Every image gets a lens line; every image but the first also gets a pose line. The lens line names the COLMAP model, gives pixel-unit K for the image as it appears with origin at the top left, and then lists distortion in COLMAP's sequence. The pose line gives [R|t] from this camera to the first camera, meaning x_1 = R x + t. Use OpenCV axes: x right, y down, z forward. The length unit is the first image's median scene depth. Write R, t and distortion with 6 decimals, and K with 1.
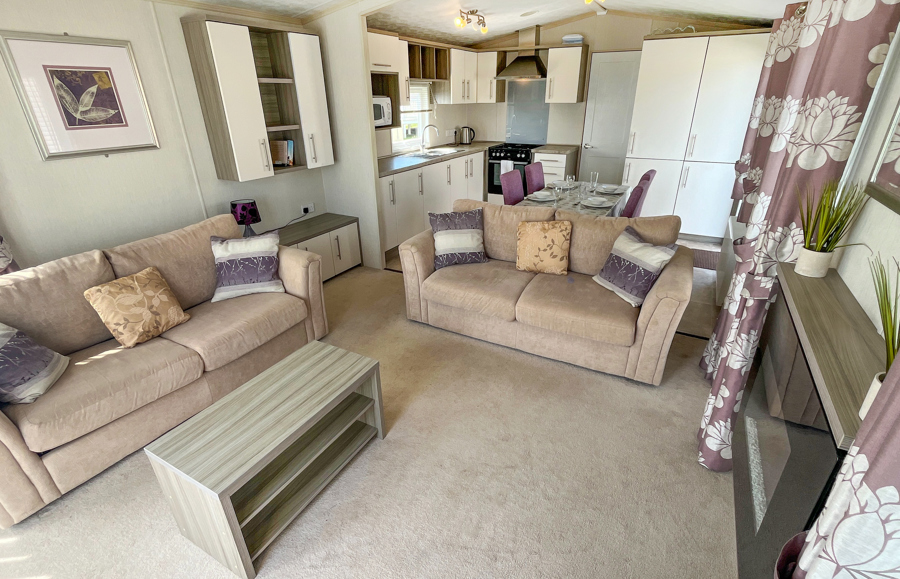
lens RADIAL K [[419.0, 0, 449.5], [0, 419.0, 287.3], [0, 0, 1]] dist [-0.002813, -0.001113]
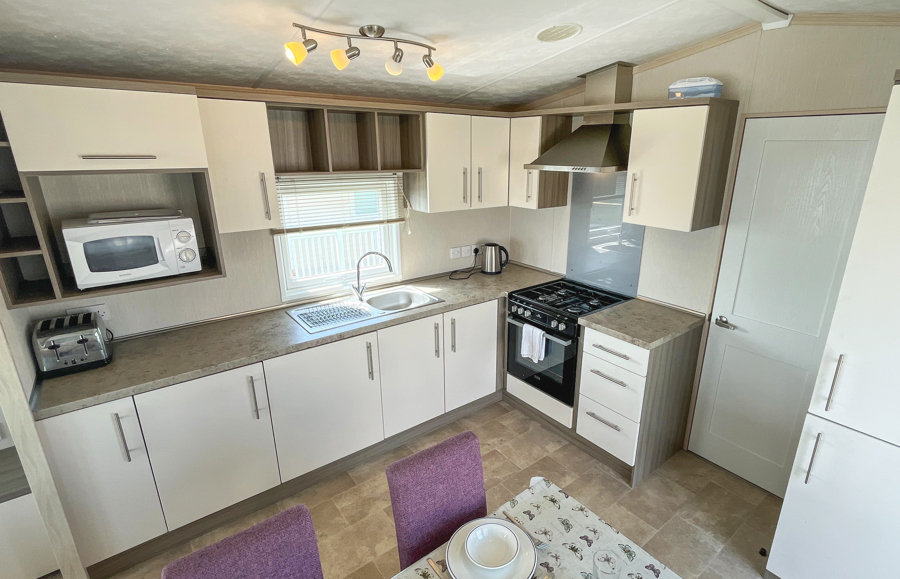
lens RADIAL K [[440.2, 0, 478.7], [0, 440.2, 289.9], [0, 0, 1]] dist [-0.001042, -0.000207]
pose [[0.931596, 0.125211, -0.341249, 0.256184], [-0.165739, 0.981850, -0.092199, -0.299061], [0.323512, 0.142450, 0.935440, 0.514117]]
